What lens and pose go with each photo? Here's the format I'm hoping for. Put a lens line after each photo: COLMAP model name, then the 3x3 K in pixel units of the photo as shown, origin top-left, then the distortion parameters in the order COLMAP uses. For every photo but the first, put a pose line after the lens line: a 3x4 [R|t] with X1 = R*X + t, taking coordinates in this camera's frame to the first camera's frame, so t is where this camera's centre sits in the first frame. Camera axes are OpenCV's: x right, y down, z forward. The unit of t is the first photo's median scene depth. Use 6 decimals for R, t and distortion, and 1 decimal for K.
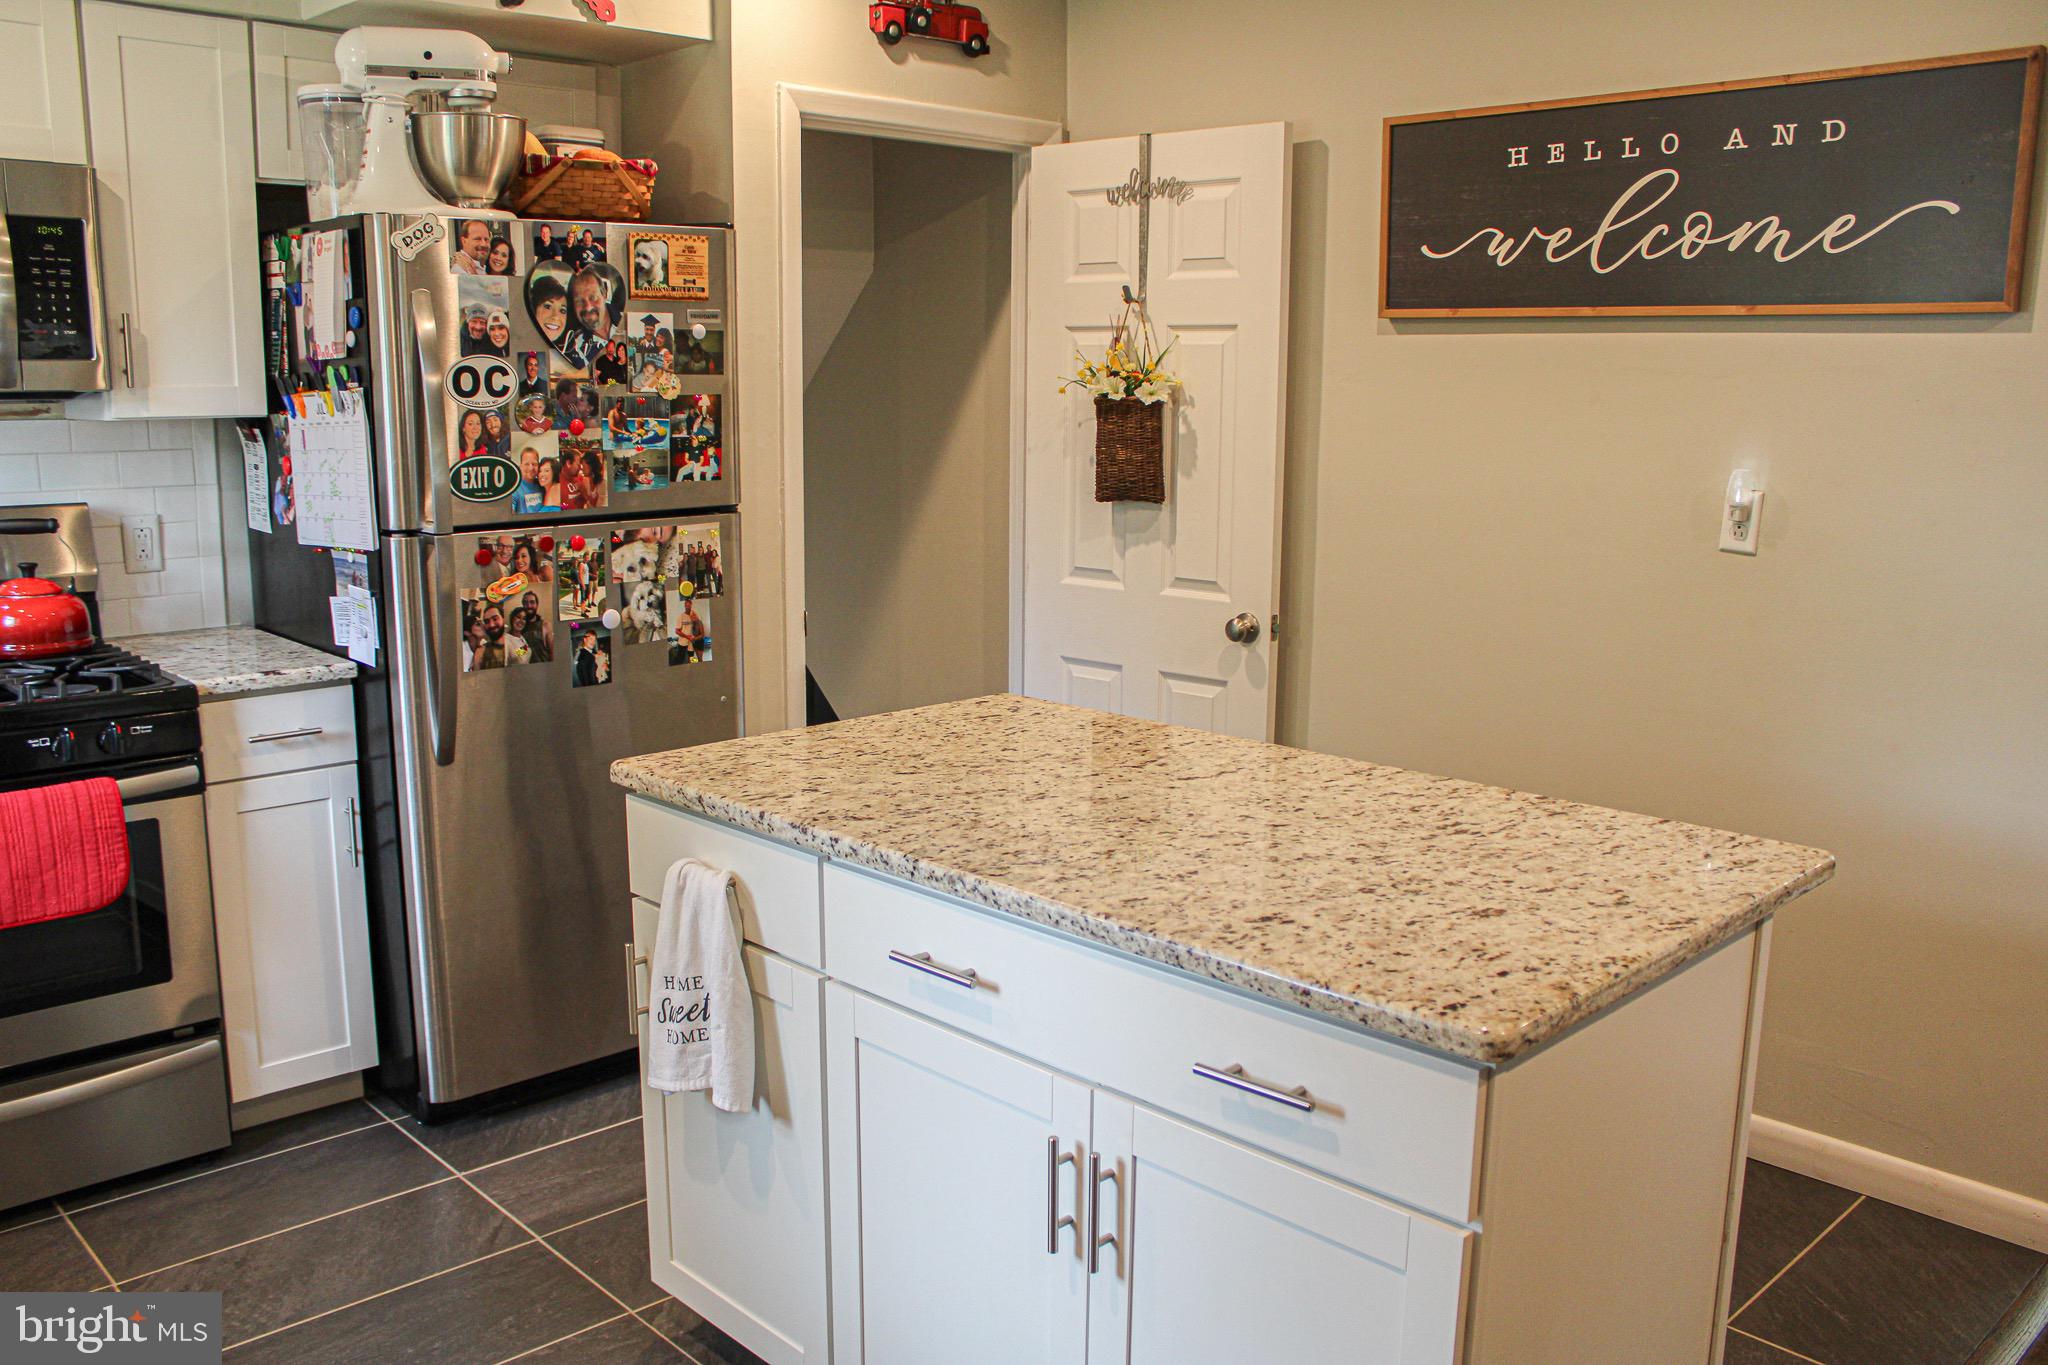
lens RADIAL K [[1699.5, 0, 1003.5], [0, 1699.5, 697.8], [0, 0, 1]] dist [-0.165706, 0.149381]
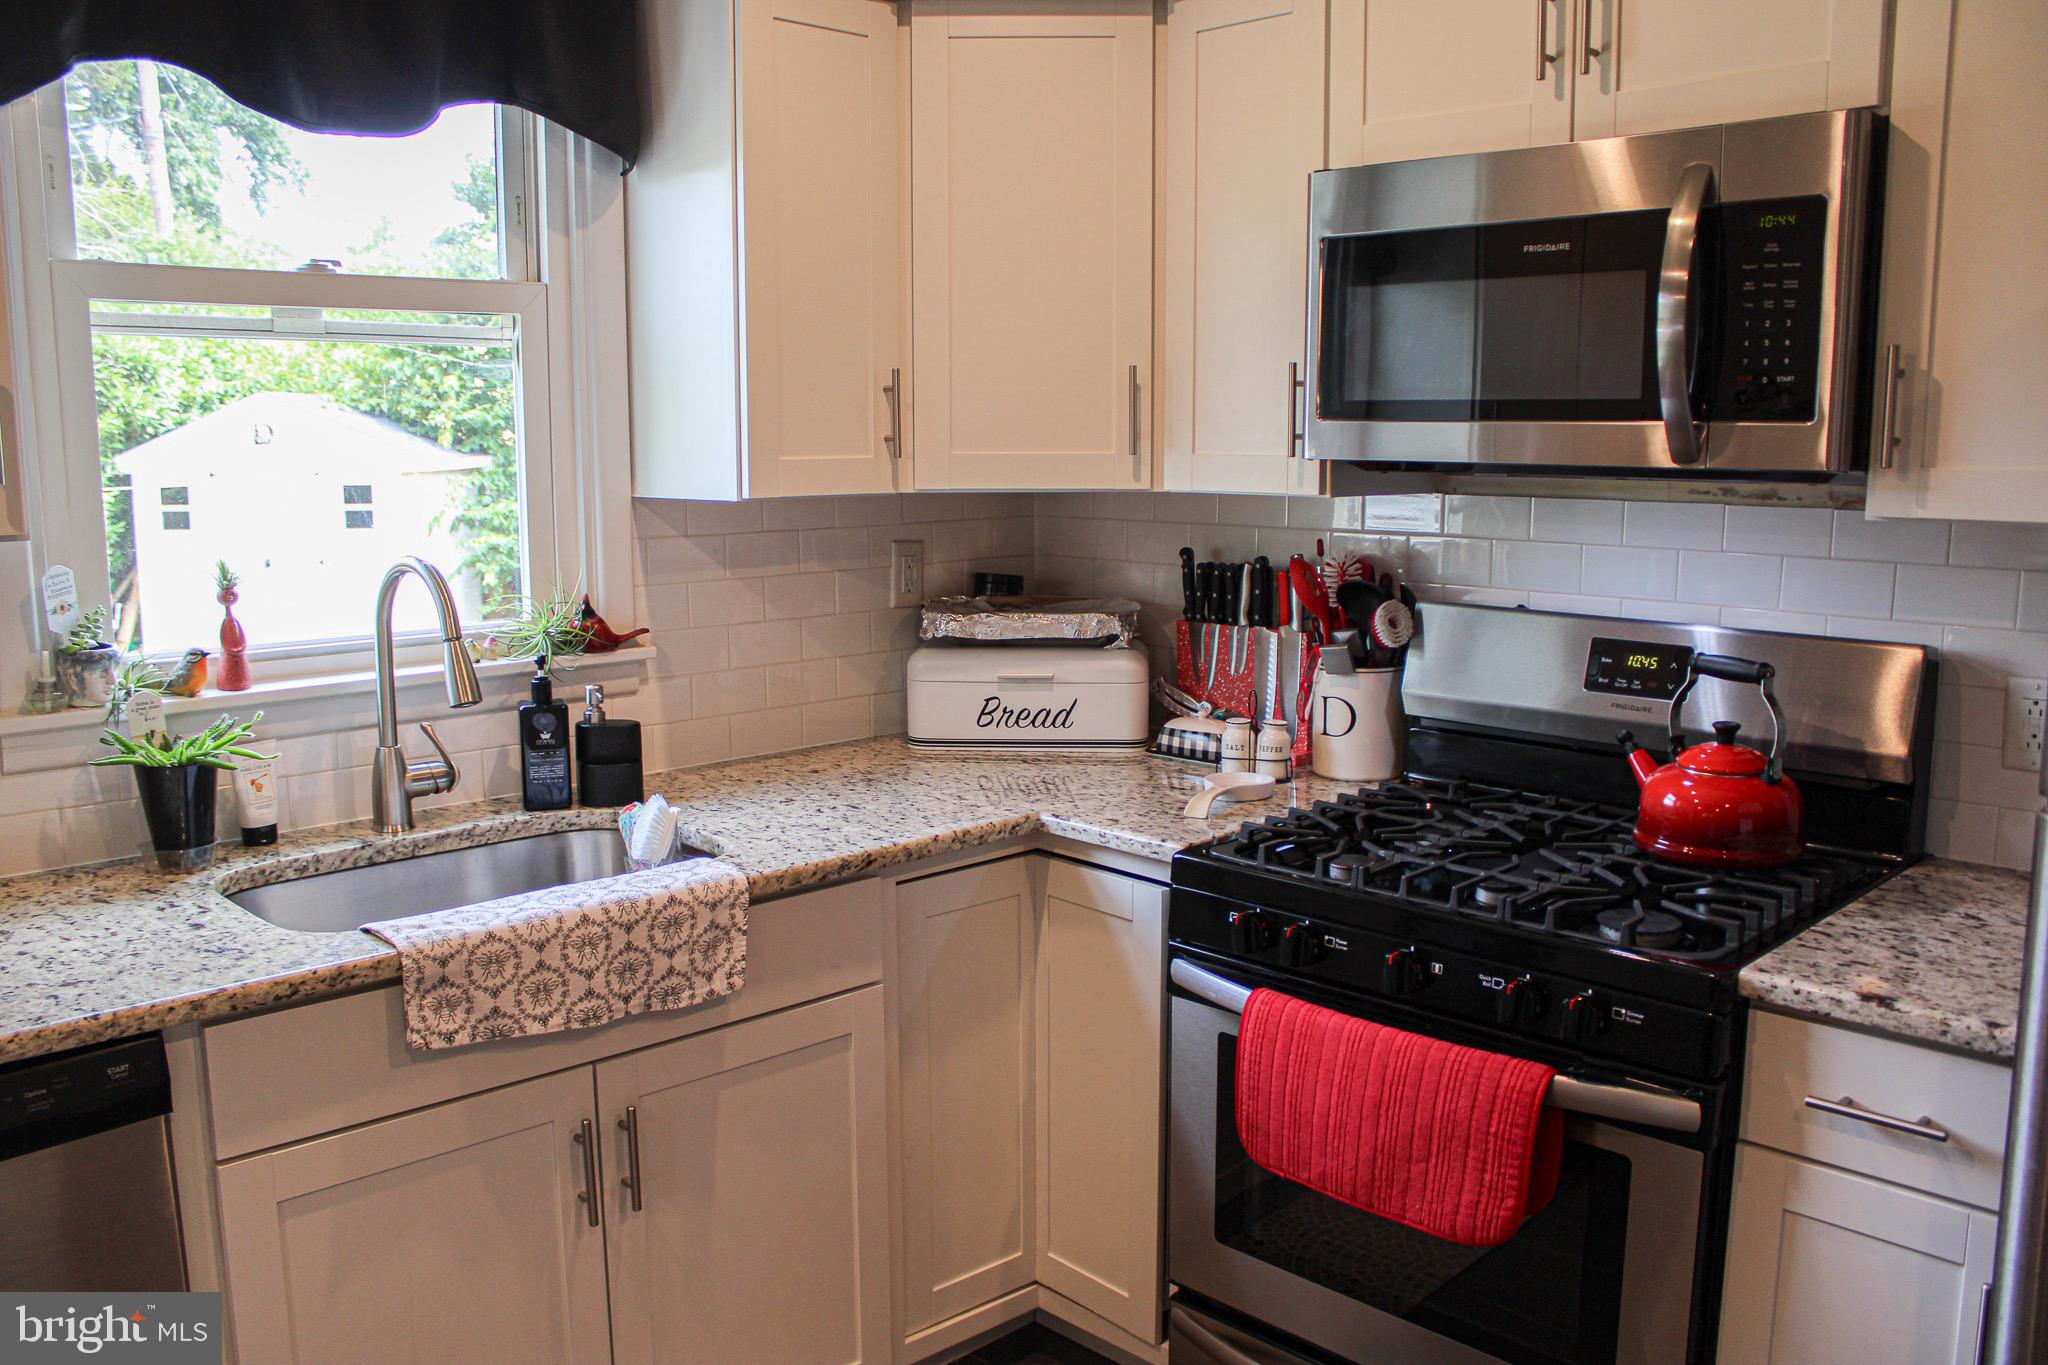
lens RADIAL K [[1699.5, 0, 1003.5], [0, 1699.5, 697.8], [0, 0, 1]] dist [-0.165706, 0.149381]
pose [[-0.001685, 0.149442, -0.988769, 0.070734], [-0.179259, 0.972709, 0.147320, -0.133281], [0.983801, 0.177494, 0.025149, 0.657354]]
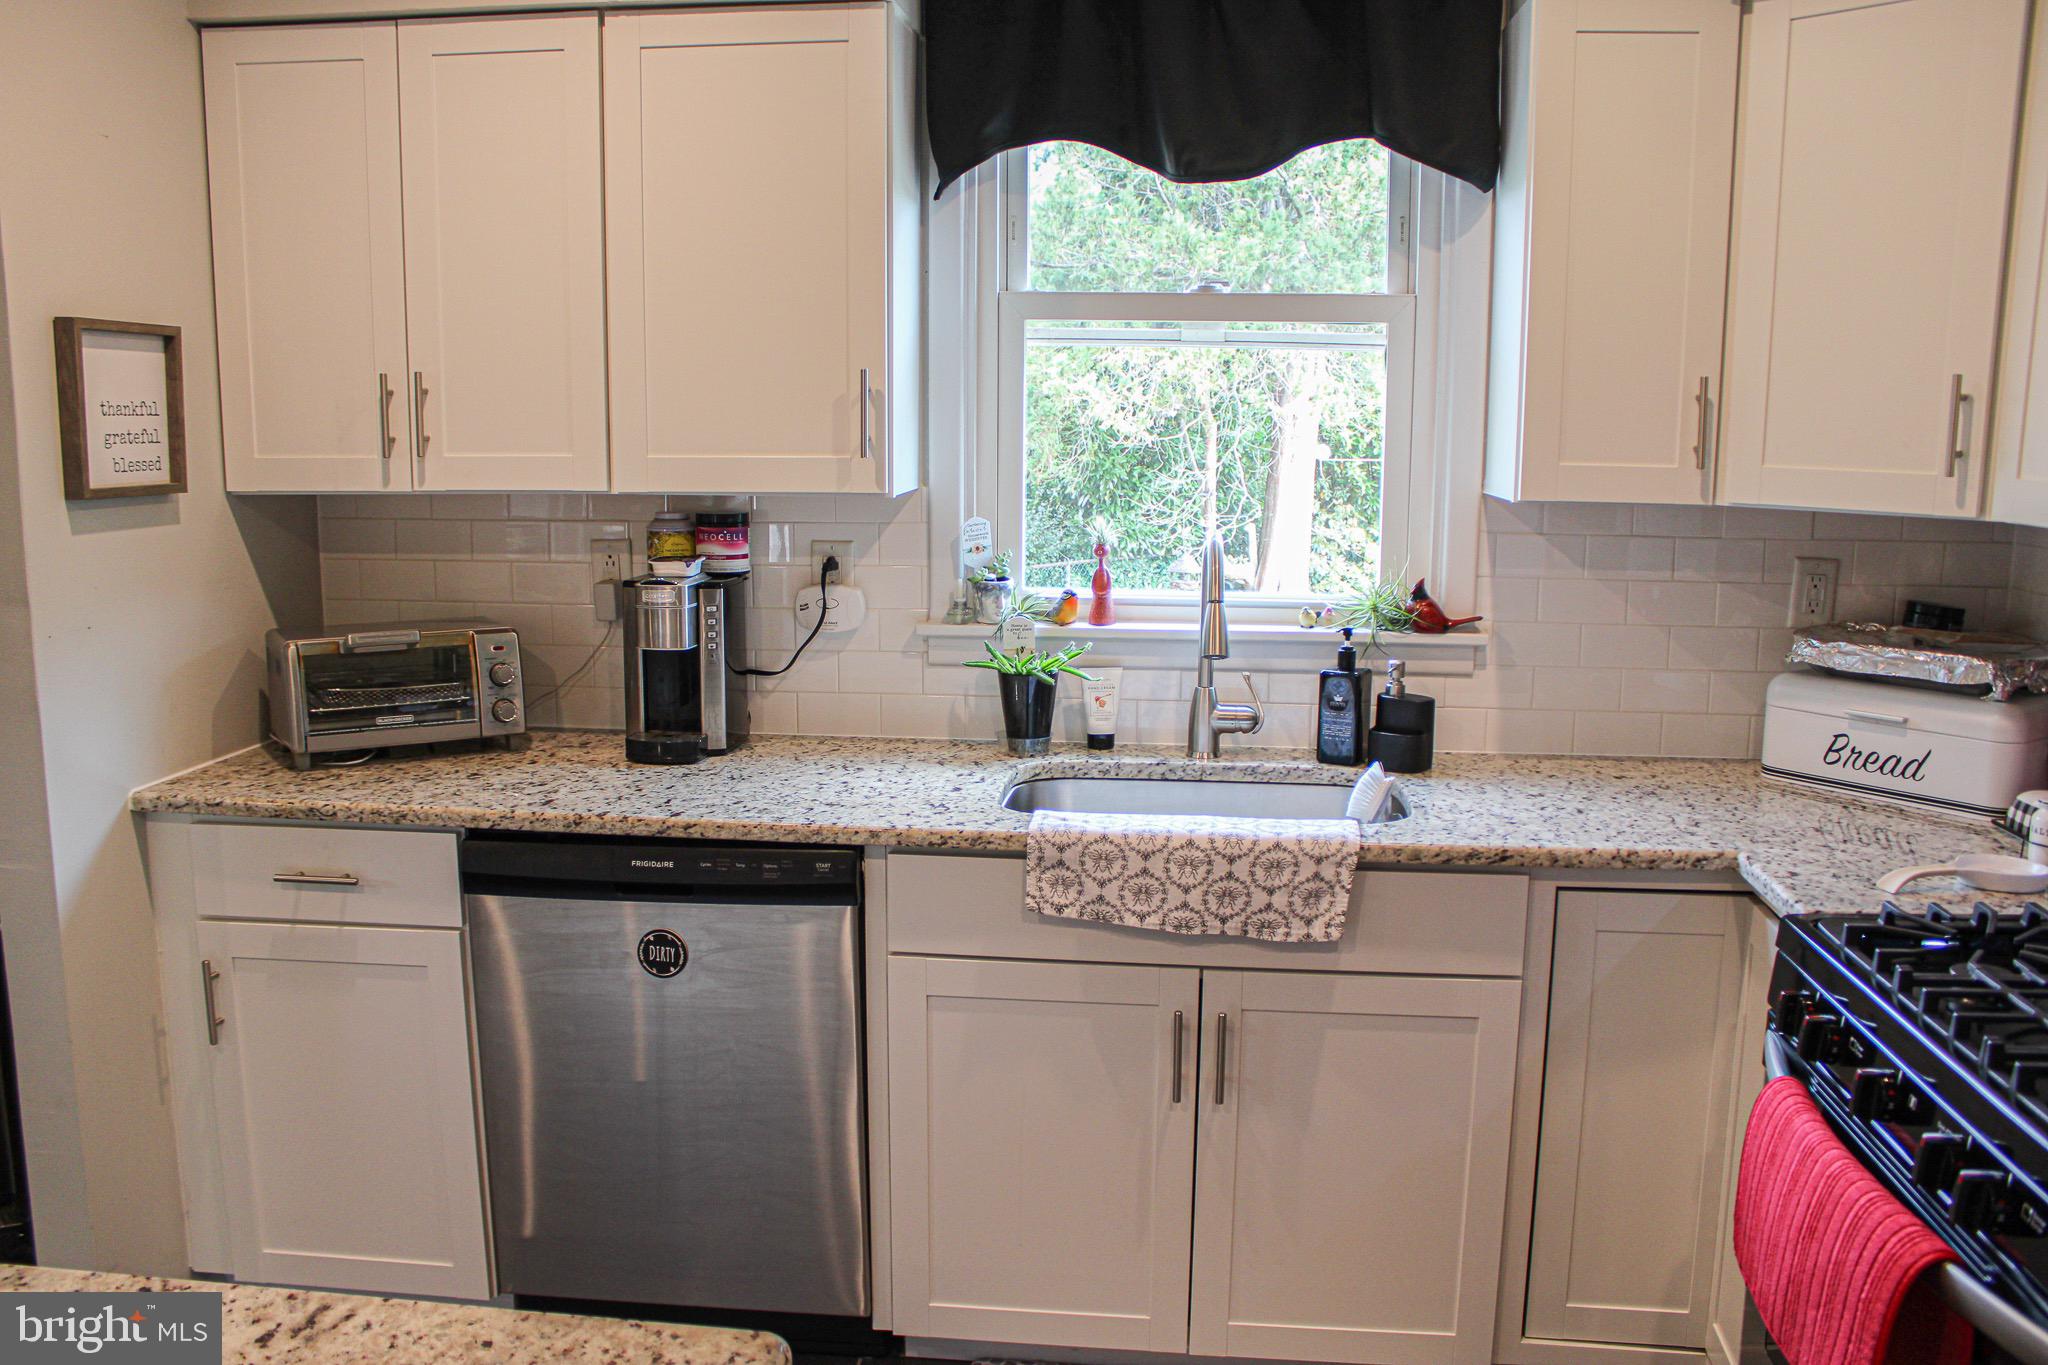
lens RADIAL K [[1699.5, 0, 1003.5], [0, 1699.5, 697.8], [0, 0, 1]] dist [-0.165706, 0.149381]
pose [[-0.771270, 0.098221, -0.628884, -0.005186], [-0.125474, 0.945173, 0.301502, -0.208365], [0.624019, 0.311448, -0.716660, 0.995257]]
